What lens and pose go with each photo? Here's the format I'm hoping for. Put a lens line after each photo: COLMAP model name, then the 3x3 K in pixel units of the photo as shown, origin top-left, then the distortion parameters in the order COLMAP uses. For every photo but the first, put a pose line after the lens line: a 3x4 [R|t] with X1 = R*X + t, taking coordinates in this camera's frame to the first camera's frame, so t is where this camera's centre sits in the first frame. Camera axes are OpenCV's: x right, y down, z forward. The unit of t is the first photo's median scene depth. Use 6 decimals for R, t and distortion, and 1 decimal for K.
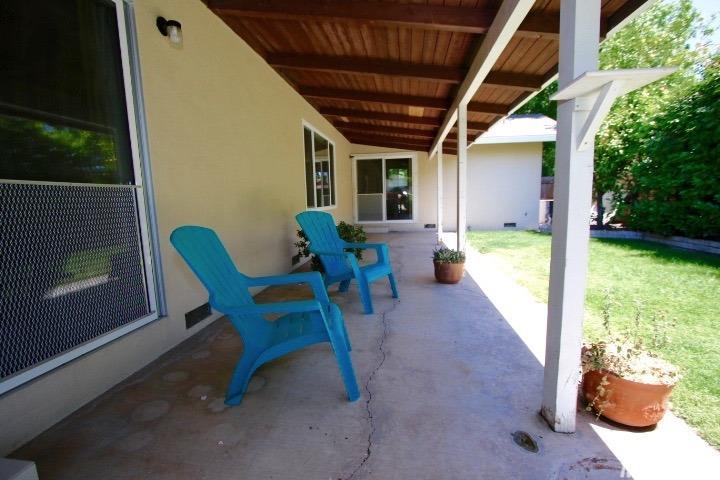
lens RADIAL K [[334.7, 0, 358.1], [0, 334.7, 241.7], [0, 0, 1]] dist [-0.021330, 0.005307]
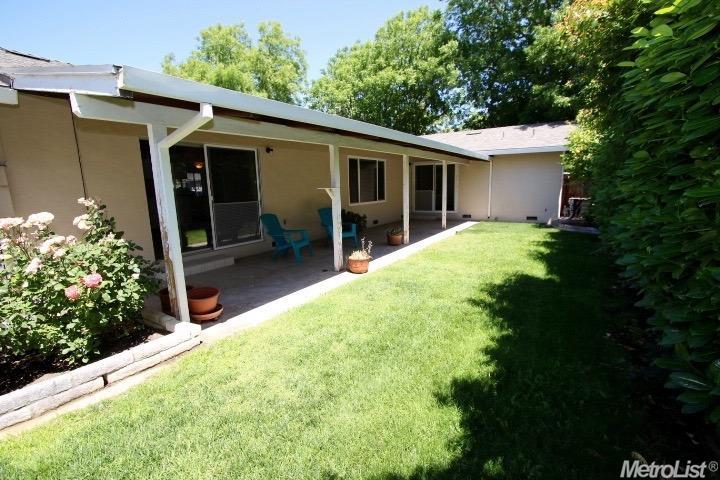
lens RADIAL K [[334.7, 0, 361.6], [0, 334.7, 240.8], [0, 0, 1]] dist [-0.021330, 0.005307]
pose [[0.914710, 0.074951, -0.397099, 0.375413], [-0.056029, 0.996681, 0.059060, -0.005135], [0.400208, -0.031774, 0.915874, -0.382113]]
